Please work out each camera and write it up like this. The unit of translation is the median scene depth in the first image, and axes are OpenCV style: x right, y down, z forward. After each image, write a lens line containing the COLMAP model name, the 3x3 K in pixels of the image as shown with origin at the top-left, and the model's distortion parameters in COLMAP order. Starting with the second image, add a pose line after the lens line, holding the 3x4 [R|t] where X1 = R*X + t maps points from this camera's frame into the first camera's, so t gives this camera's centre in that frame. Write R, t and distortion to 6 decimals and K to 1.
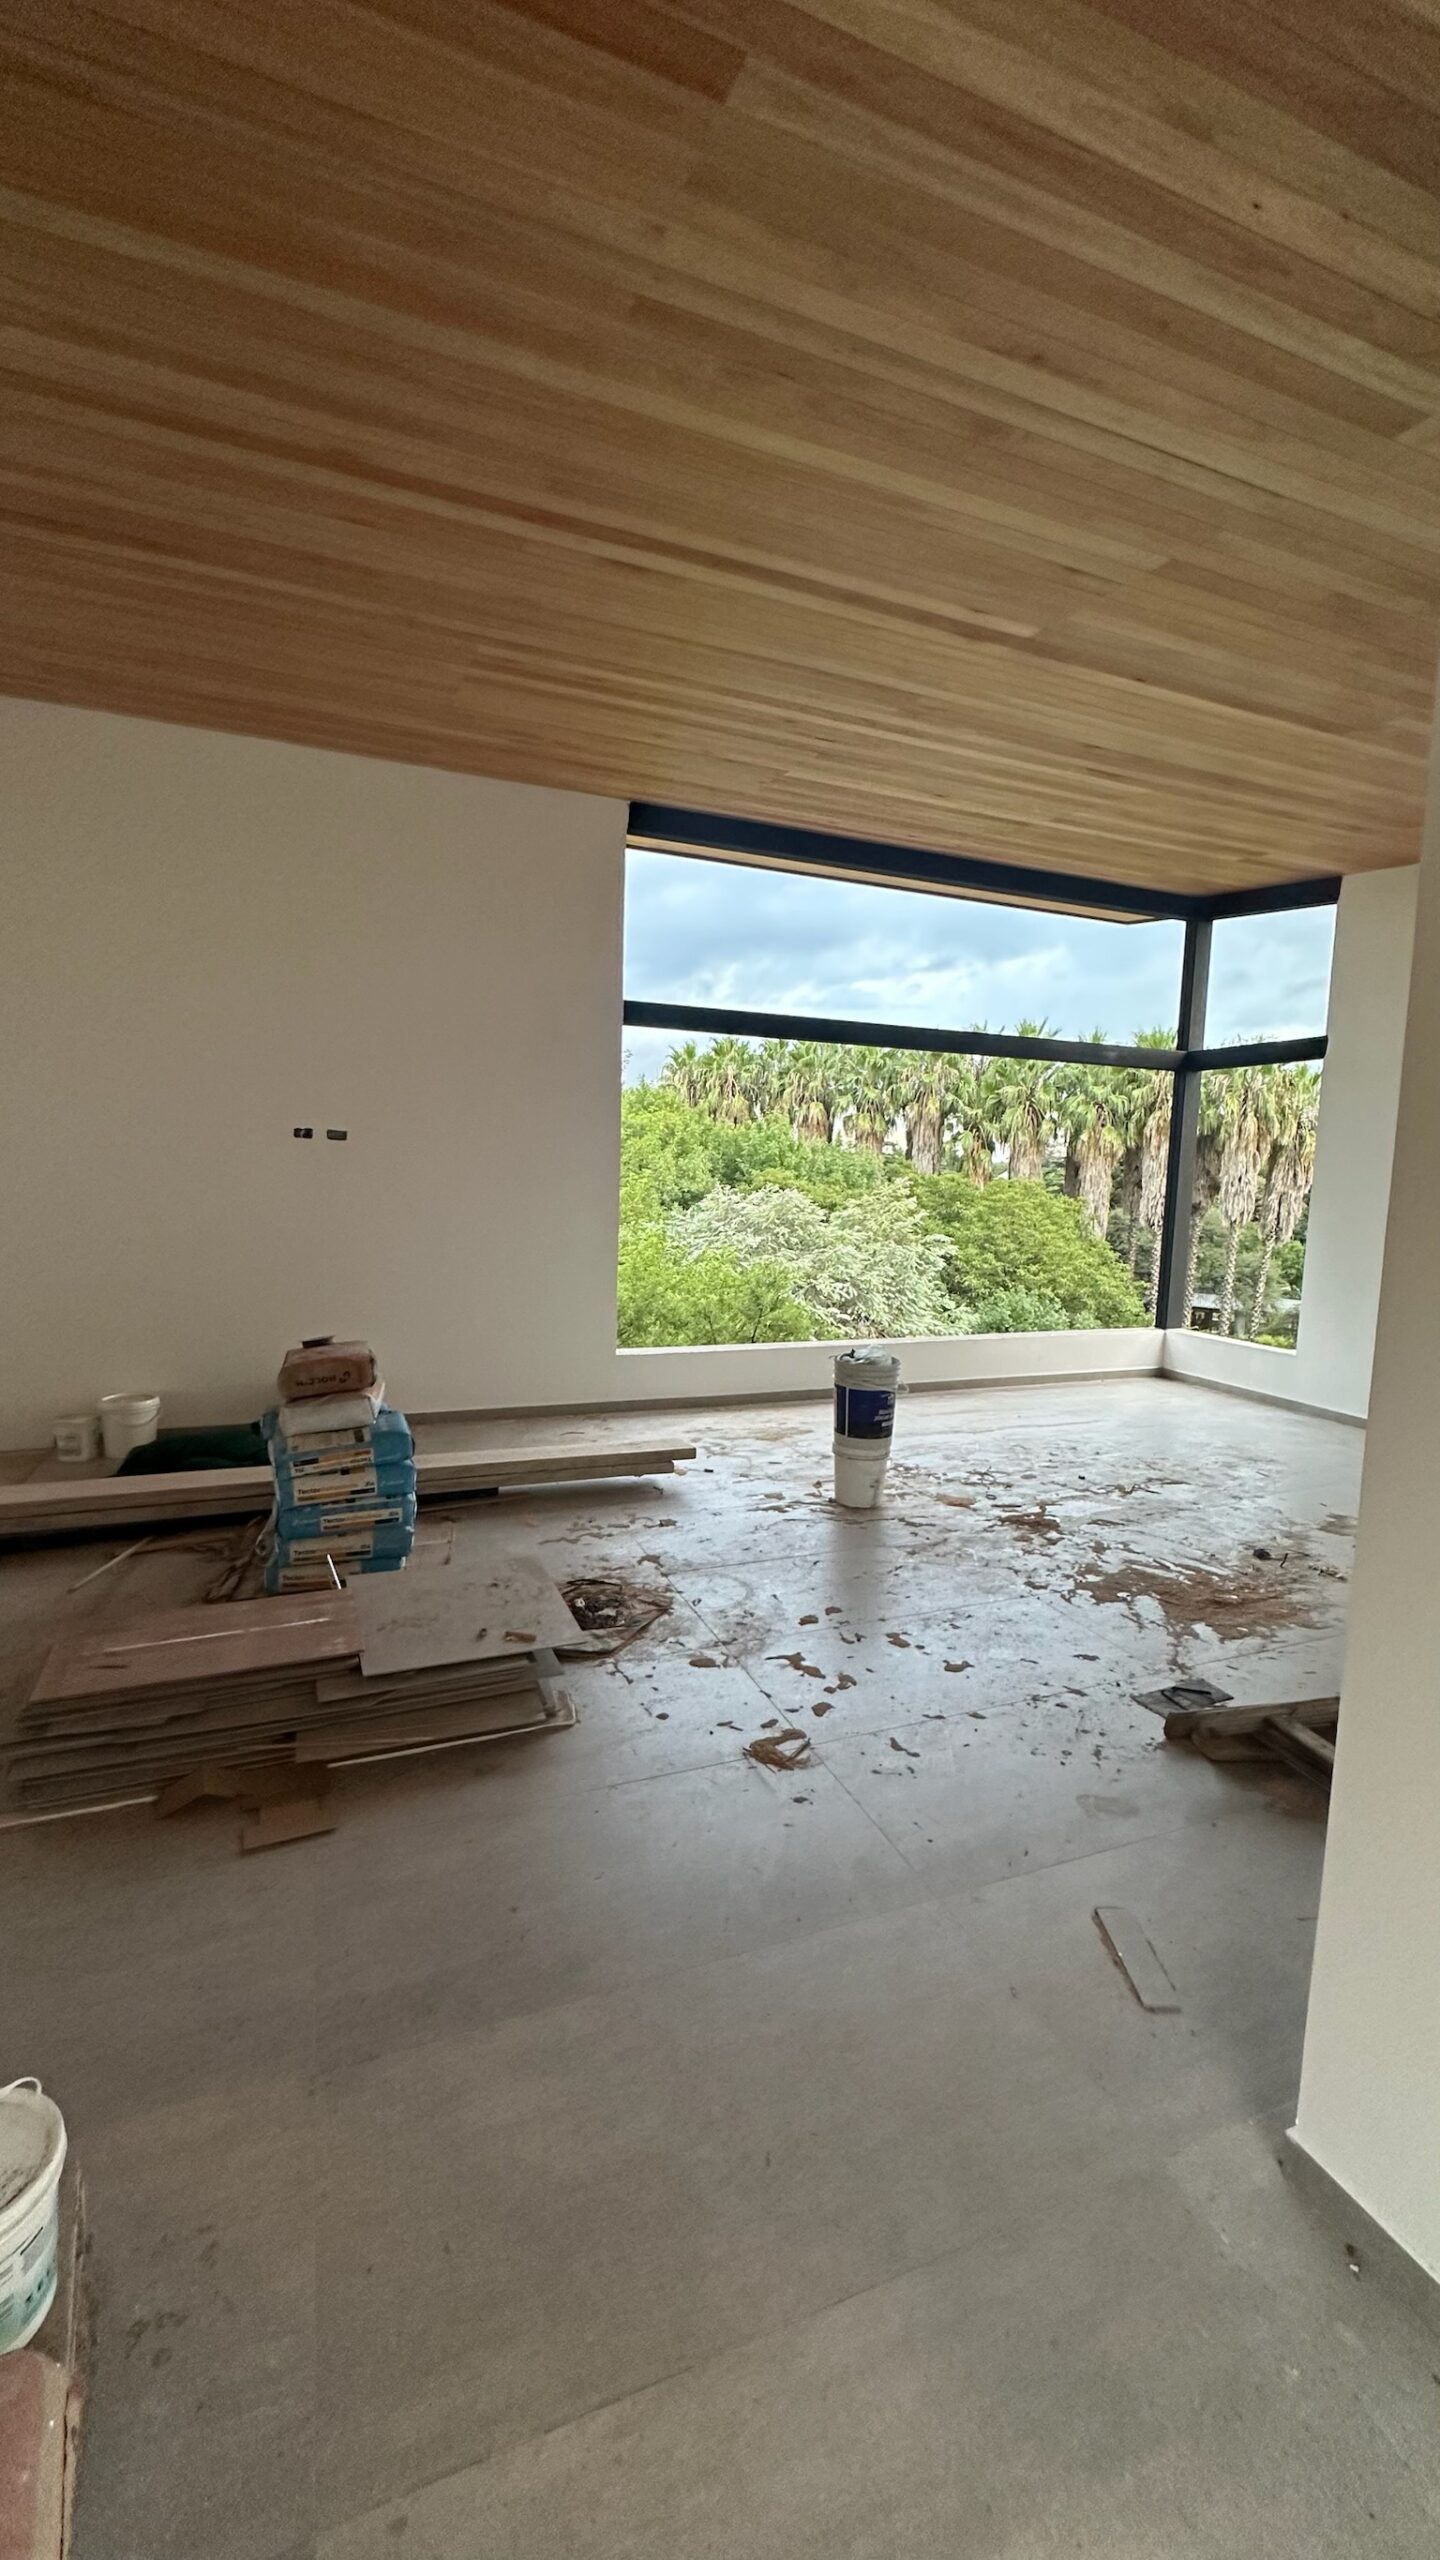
lens RADIAL K [[1023.3, 0, 723.0], [0, 1023.3, 1278.5], [0, 0, 1]] dist [0.000253, 0.000087]
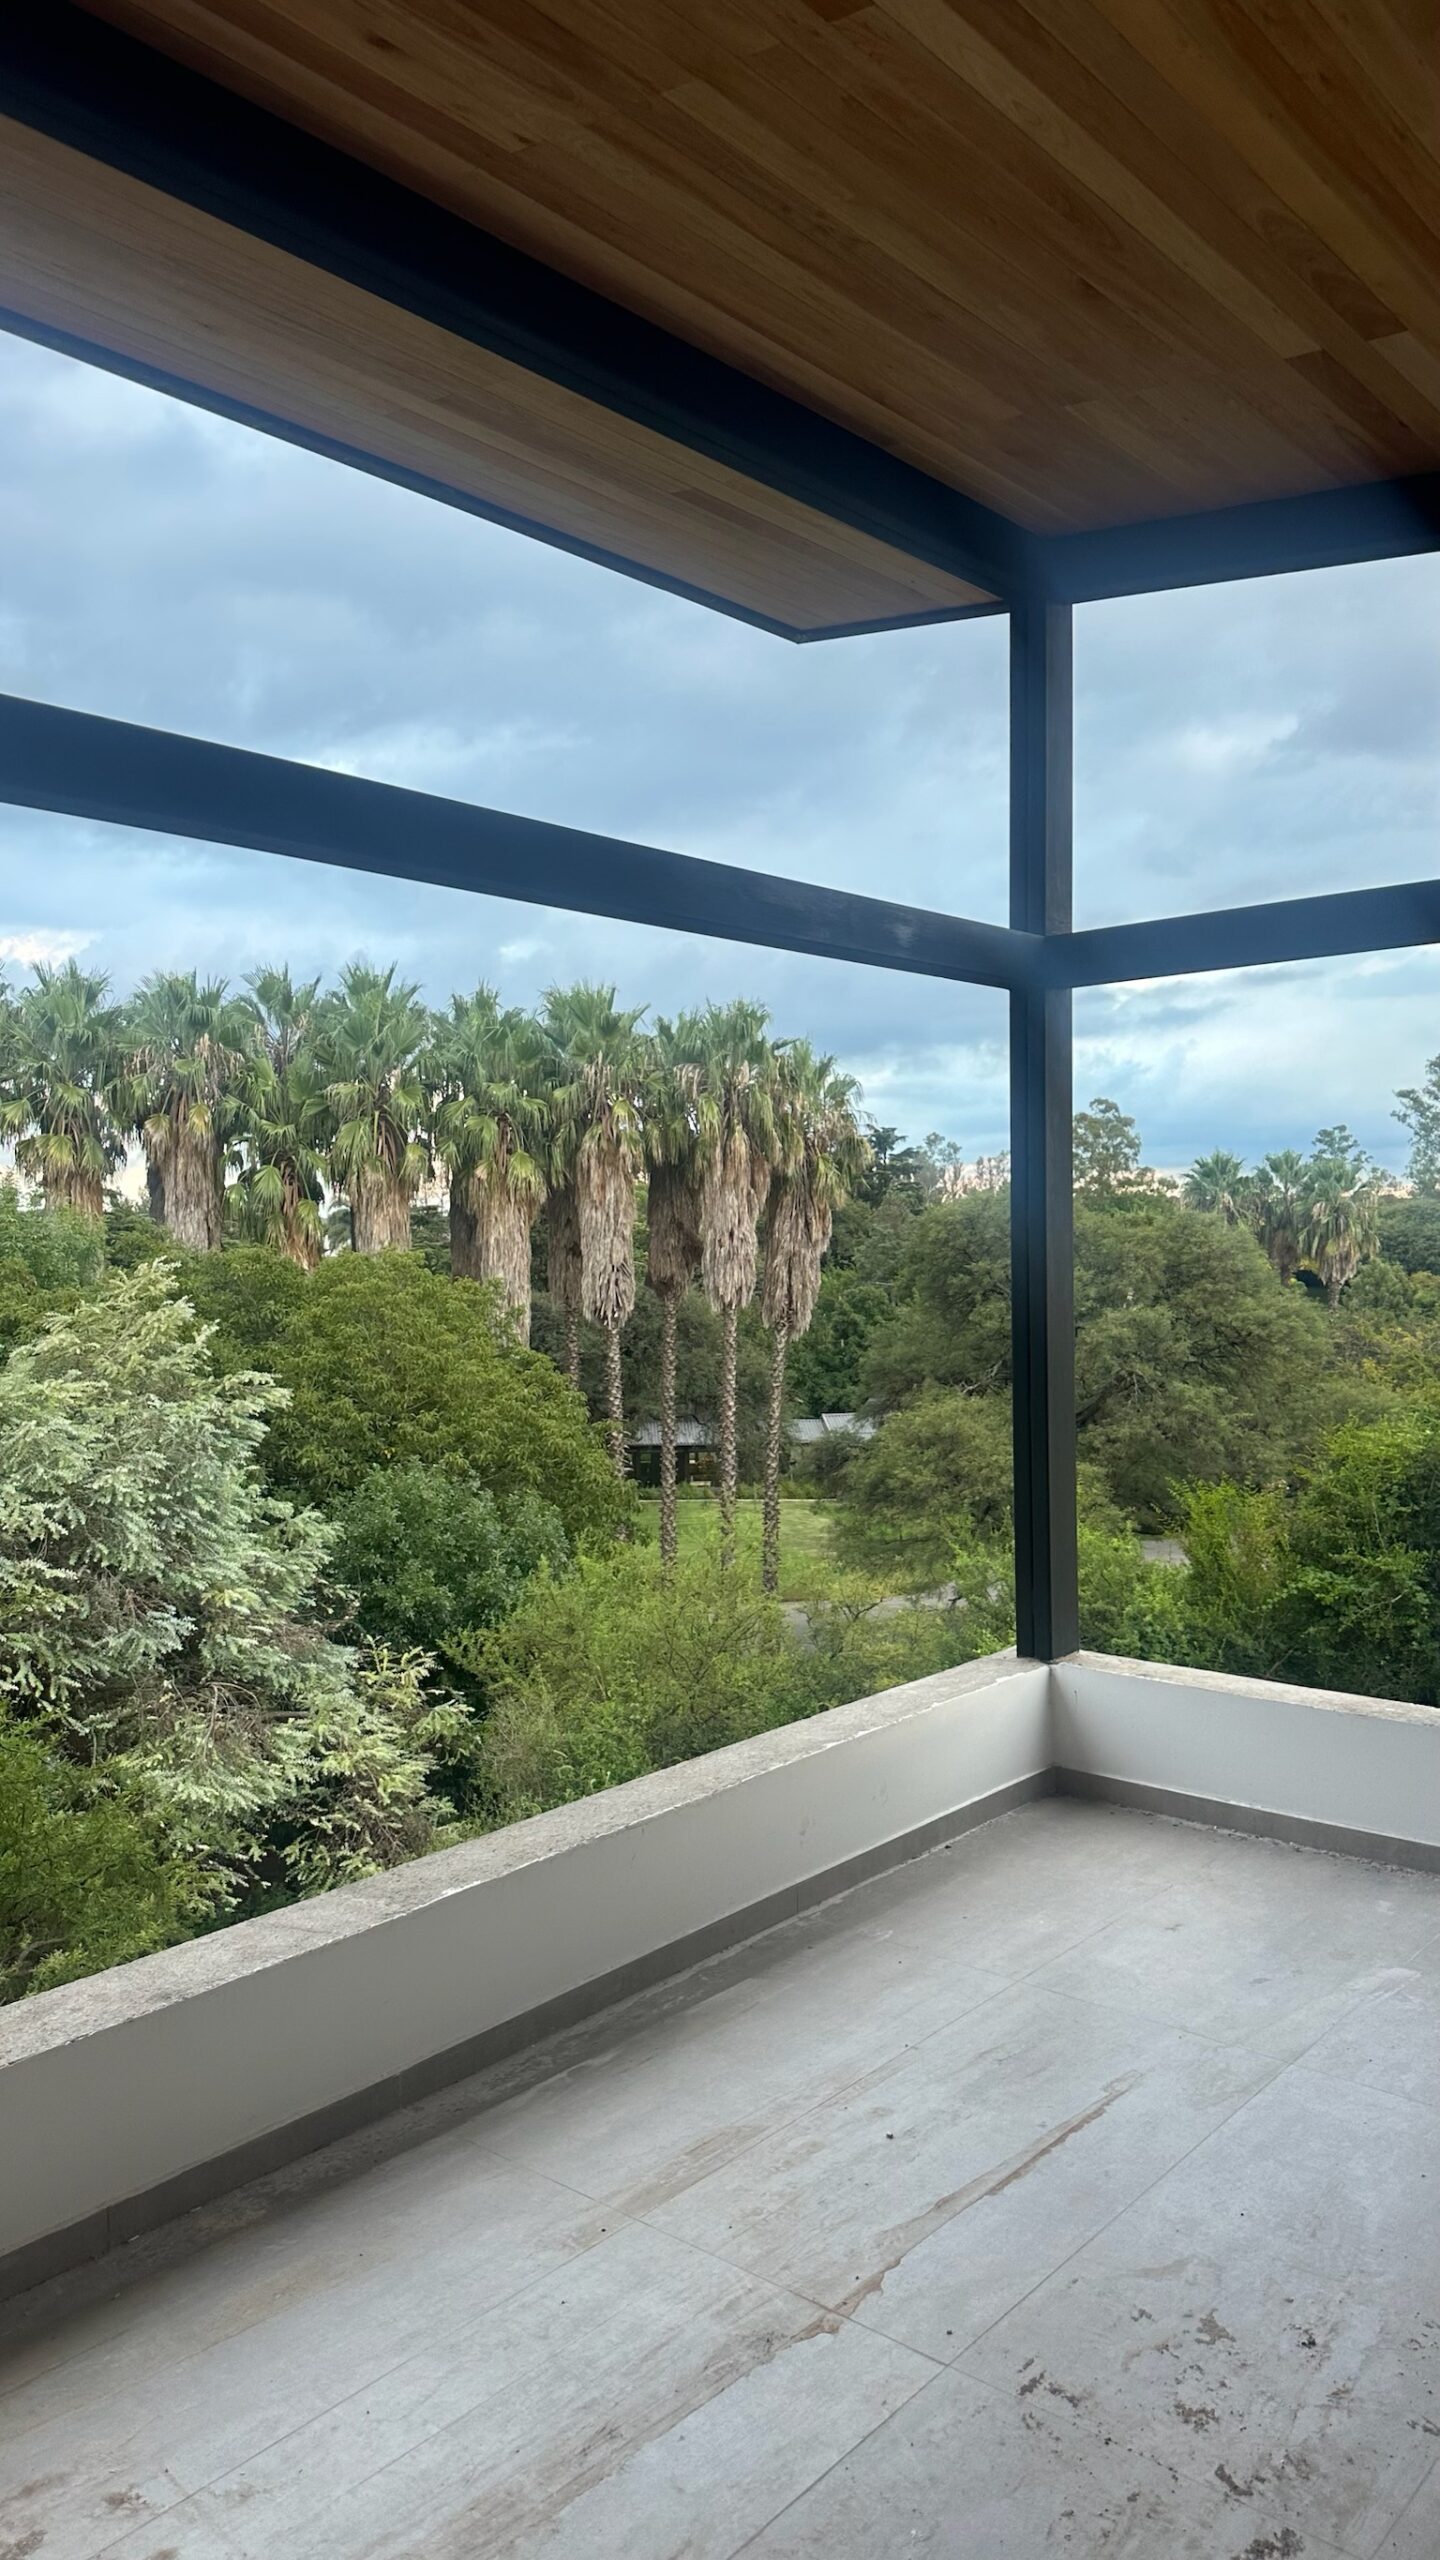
lens RADIAL K [[1759.1, 0, 729.1], [0, 1759.1, 1272.6], [0, 0, 1]] dist [0.078829, -0.000297]
pose [[0.876005, -0.052531, 0.479433, 0.003598], [0.092112, 0.993976, -0.059396, -0.012365], [-0.473425, 0.096192, 0.875566, 0.089227]]
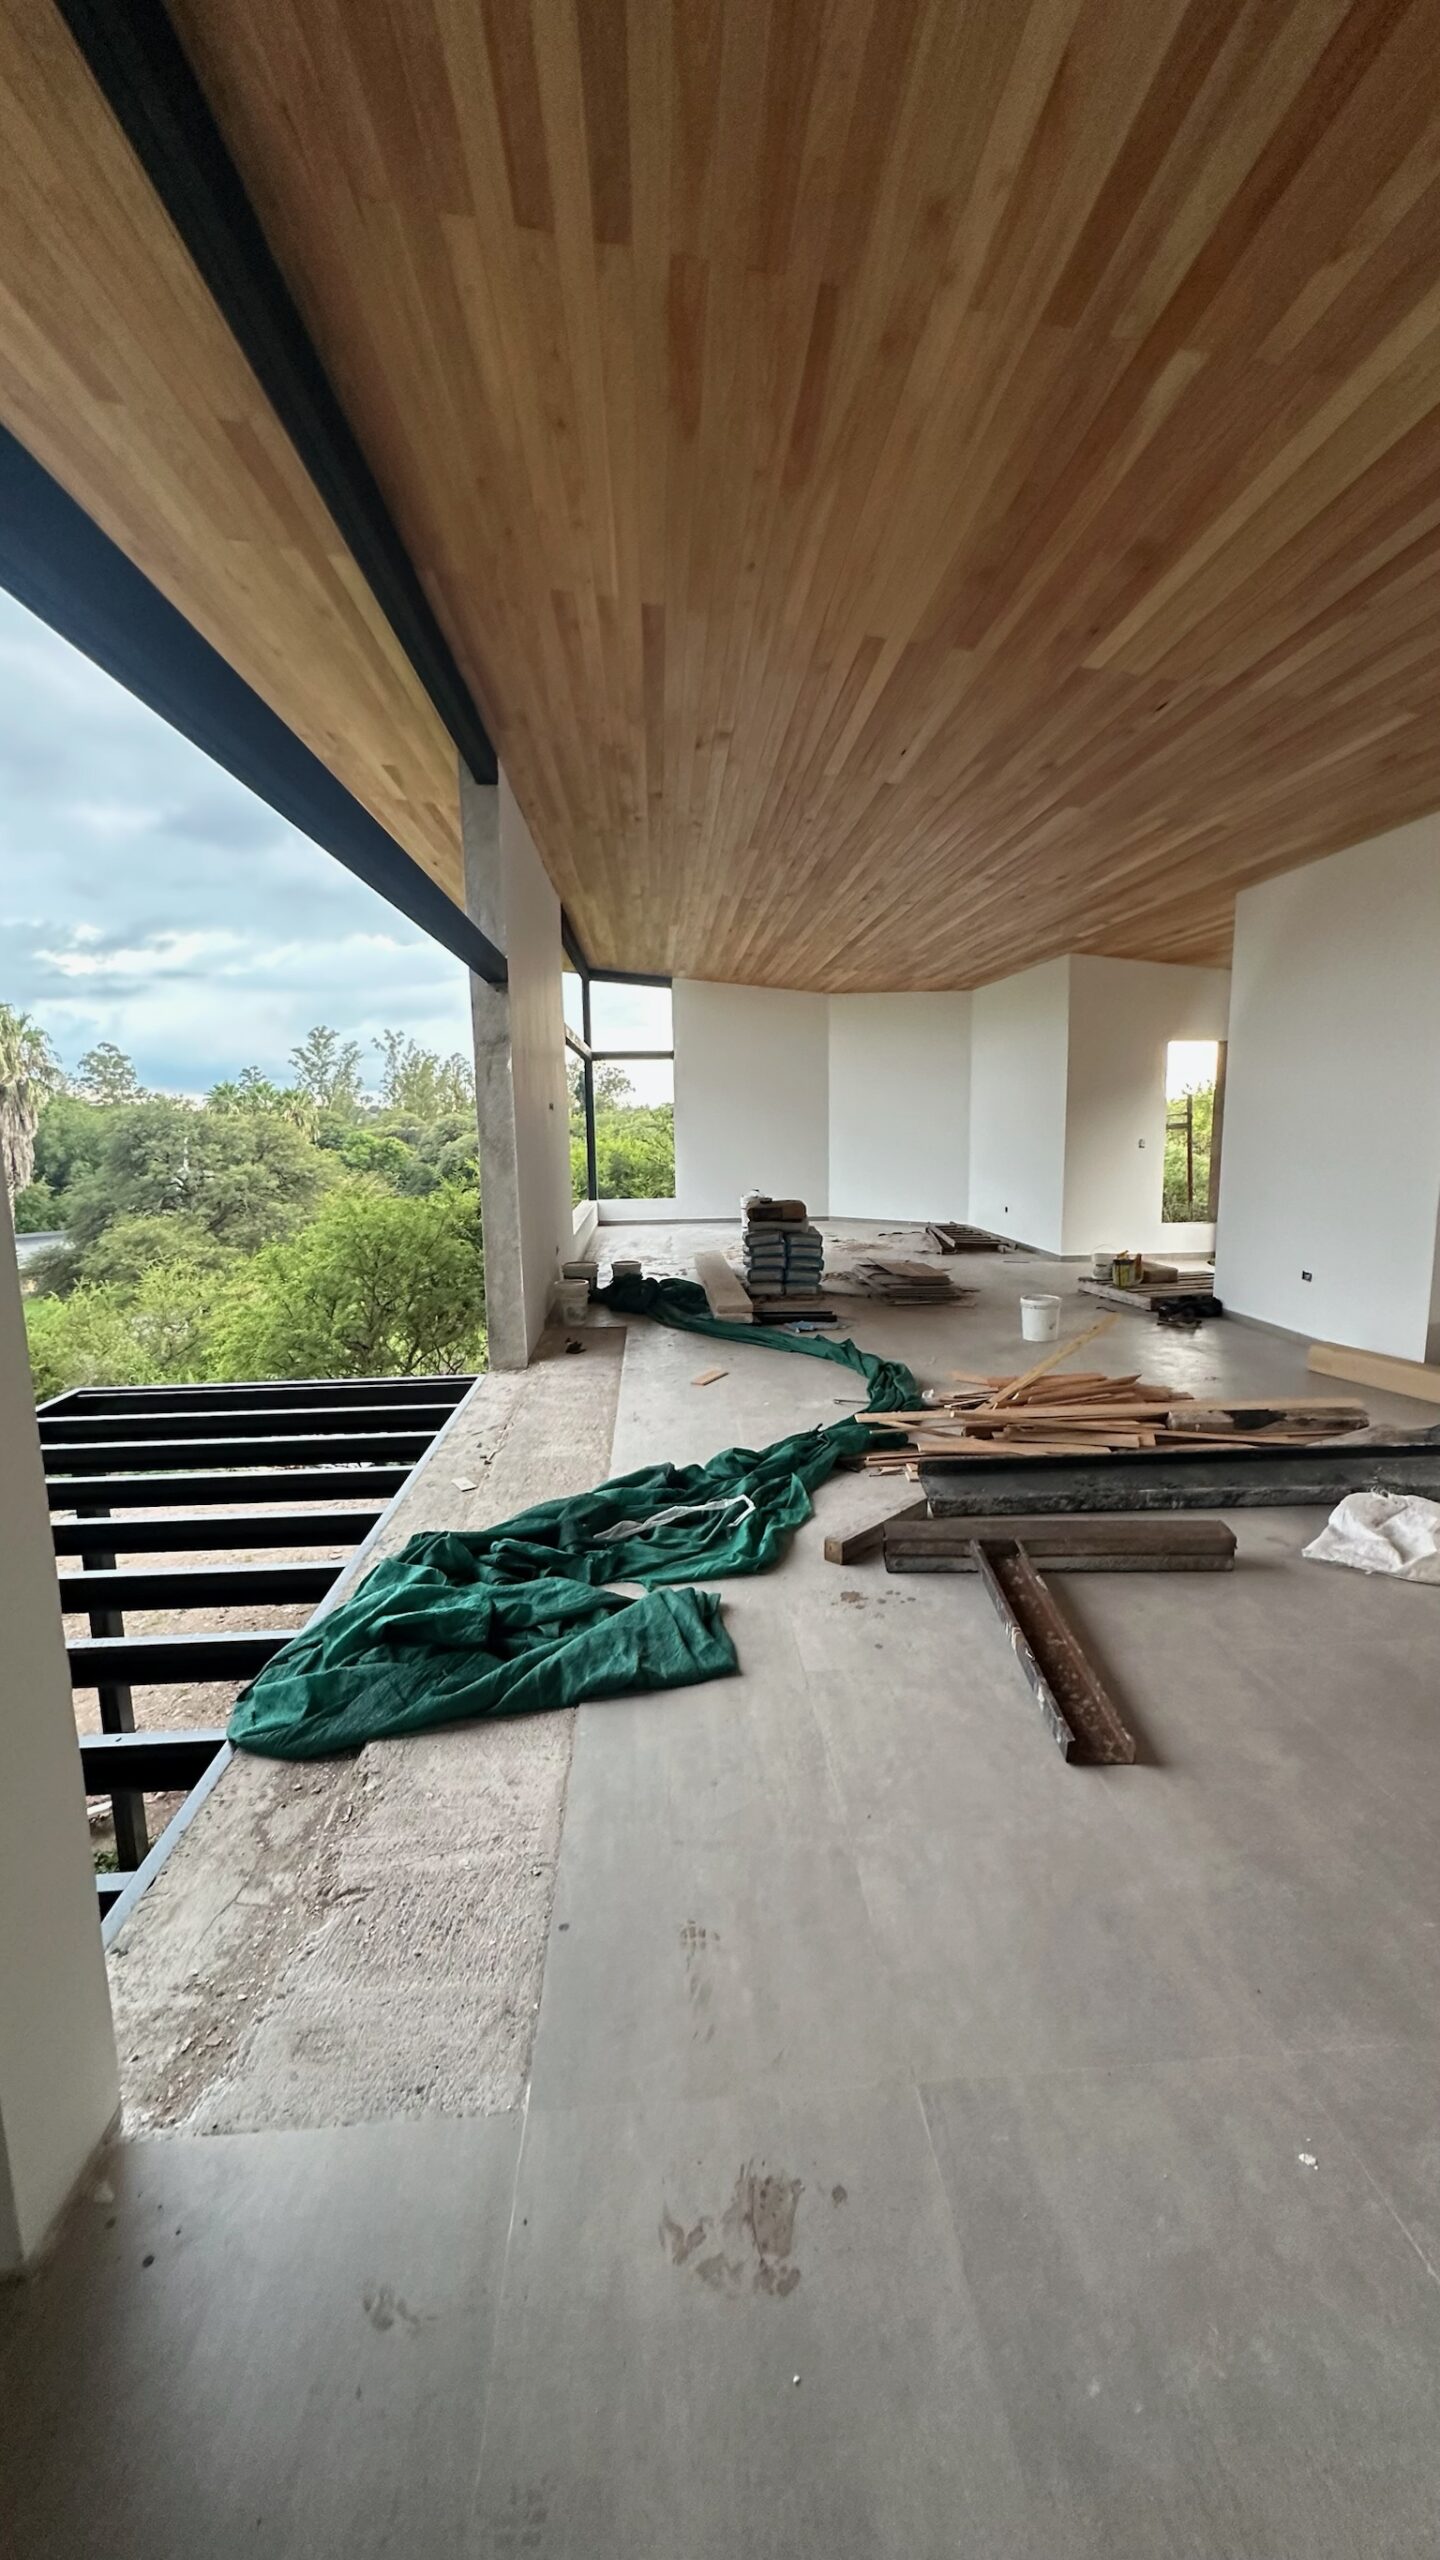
lens RADIAL K [[1023.3, 0, 723.0], [0, 1023.3, 1278.5], [0, 0, 1]] dist [0.000253, 0.000087]
pose [[0.278697, -0.182119, 0.942953, -0.231358], [0.126667, 0.980248, 0.151885, -0.012992], [-0.951989, 0.077111, 0.296260, 0.049218]]
